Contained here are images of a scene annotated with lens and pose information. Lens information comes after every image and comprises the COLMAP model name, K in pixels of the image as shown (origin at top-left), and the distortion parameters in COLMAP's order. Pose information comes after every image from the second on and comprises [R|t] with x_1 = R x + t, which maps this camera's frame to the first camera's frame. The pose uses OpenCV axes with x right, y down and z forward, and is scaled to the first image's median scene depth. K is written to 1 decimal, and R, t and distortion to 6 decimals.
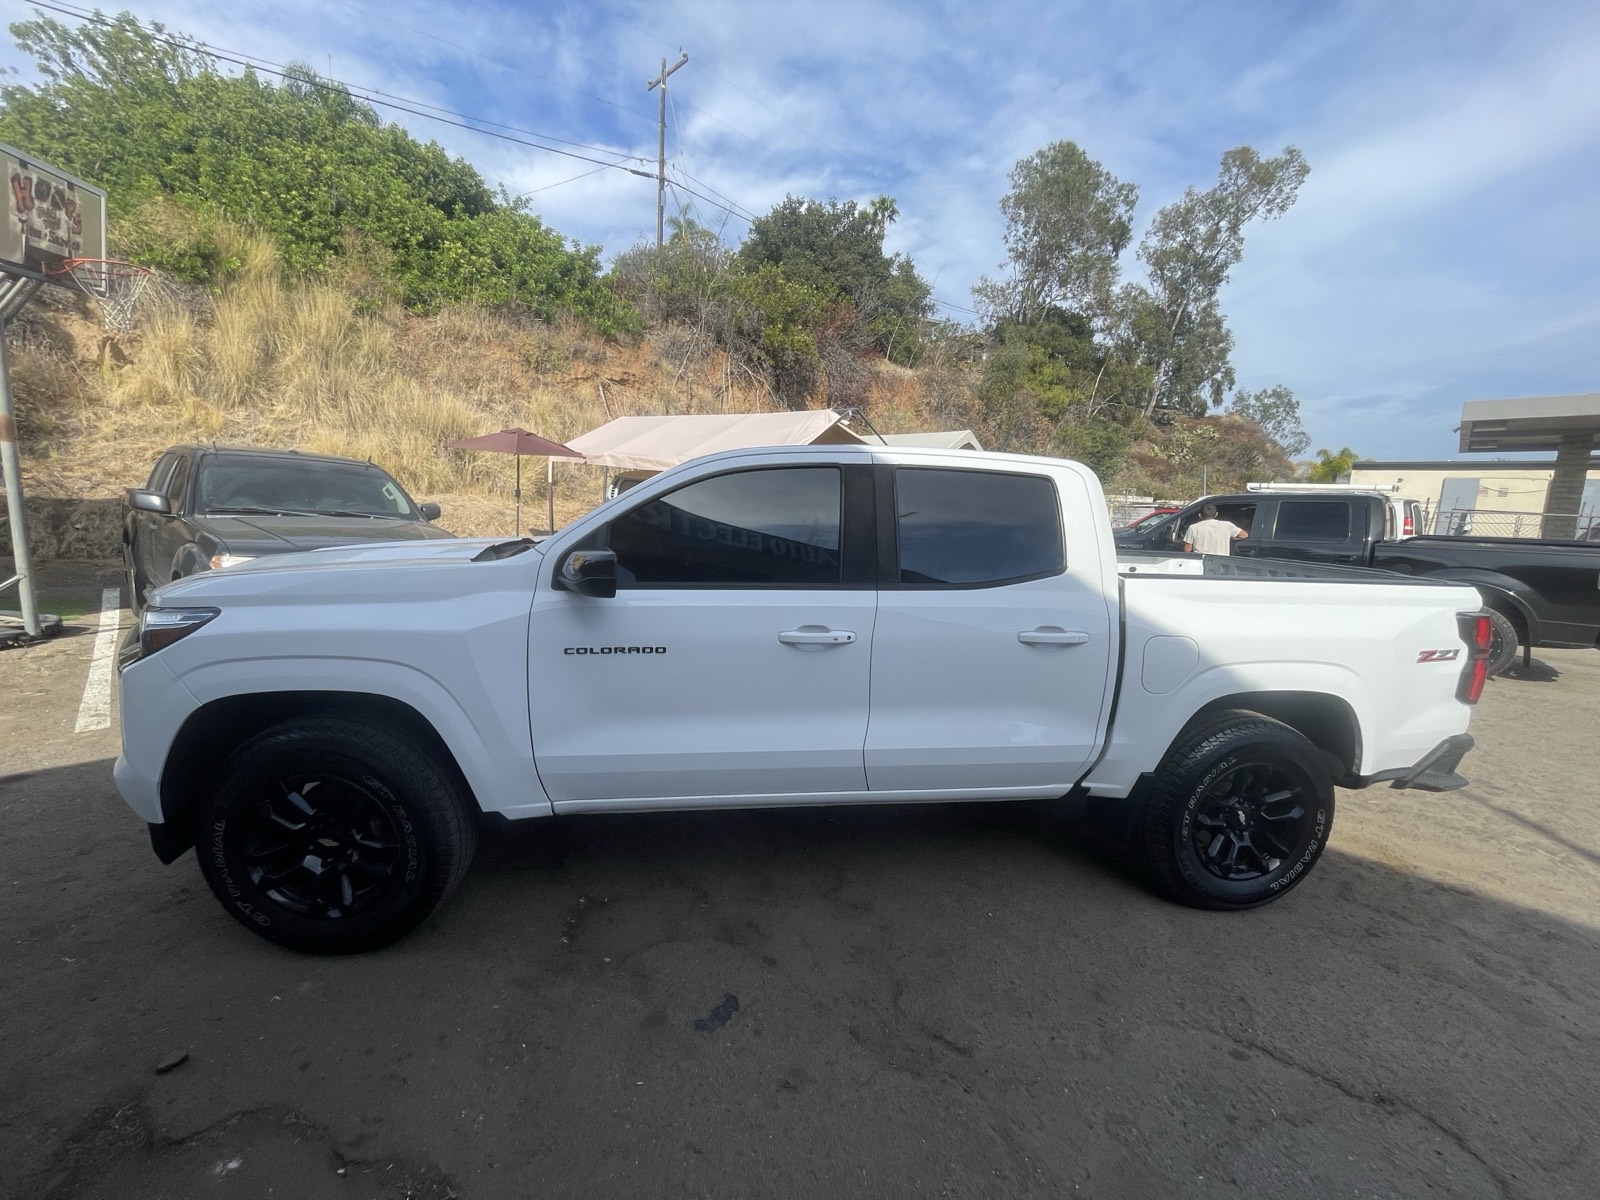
lens RADIAL K [[657.9, 0, 800.0], [0, 657.9, 600.0], [0, 0, 1]] dist [-0.001836, 0.002714]
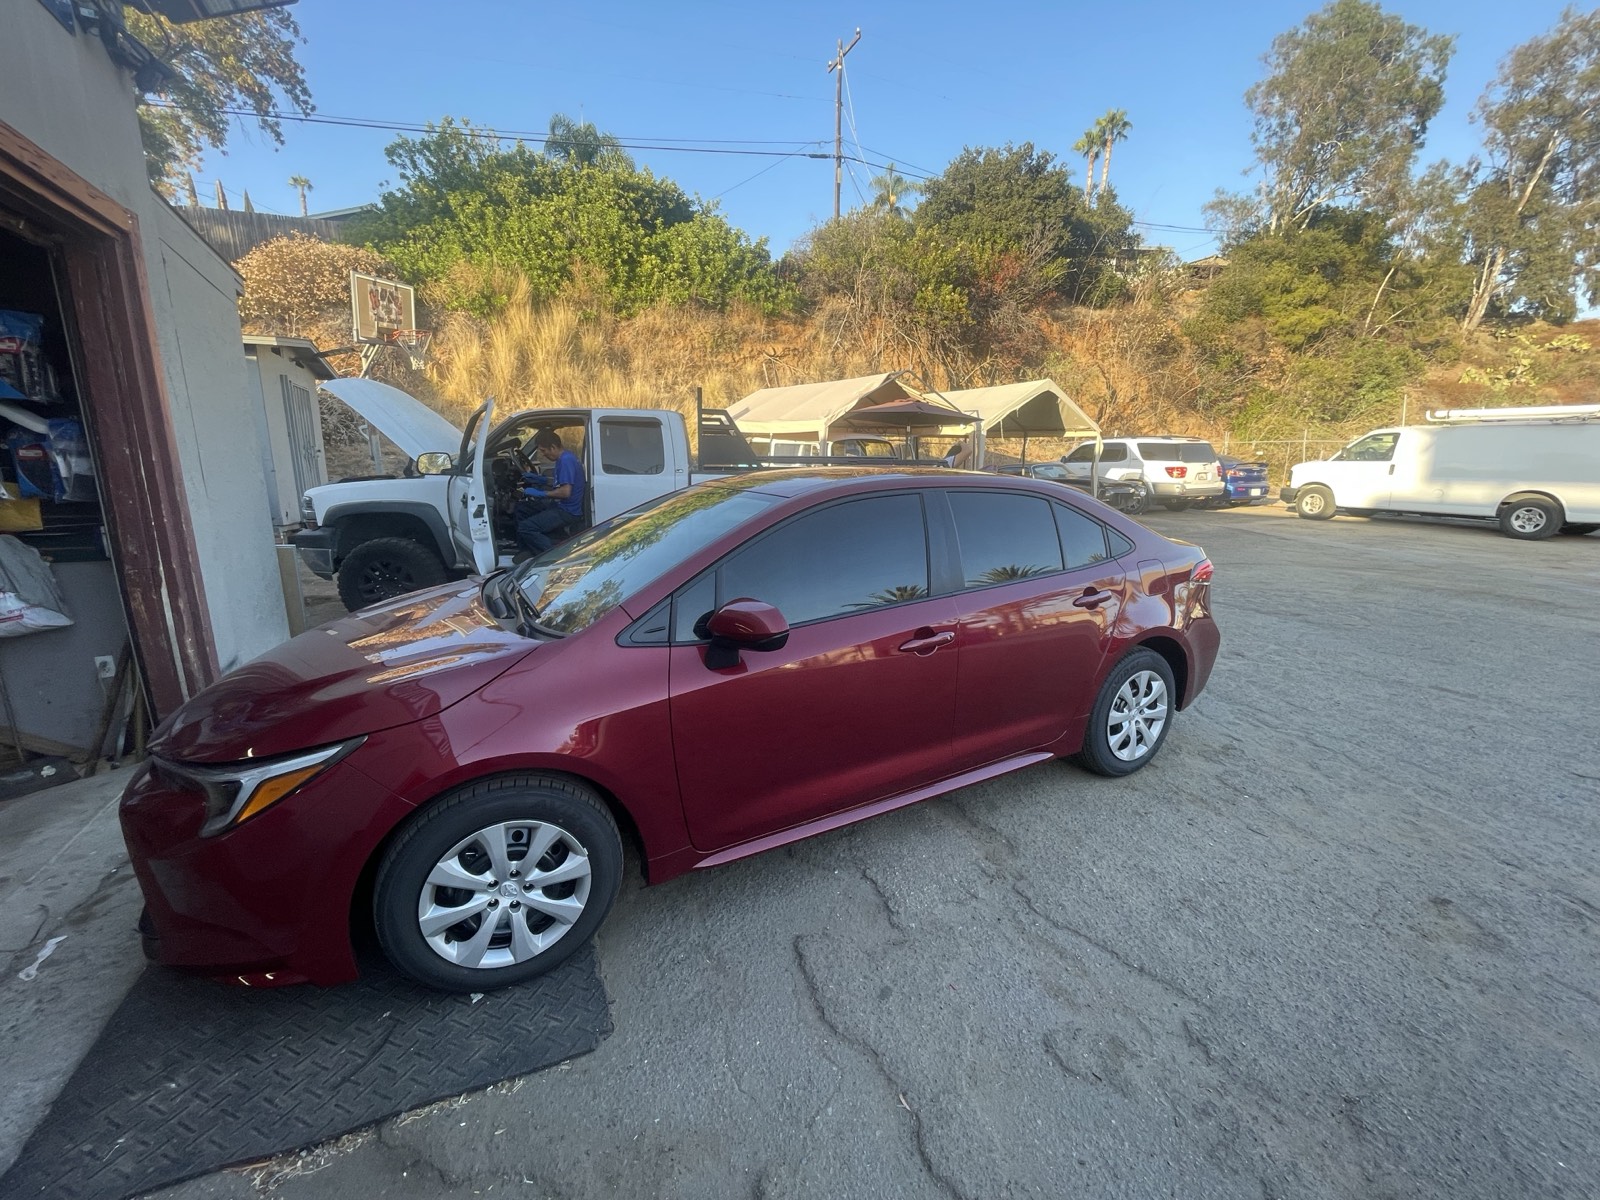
lens RADIAL K [[657.9, 0, 800.0], [0, 657.9, 600.0], [0, 0, 1]] dist [-0.001836, 0.002714]
pose [[0.944475, 0.029954, -0.327216, 0.148446], [-0.011382, 0.998221, 0.058527, 0.026900], [0.328387, -0.051553, 0.943135, -0.100539]]
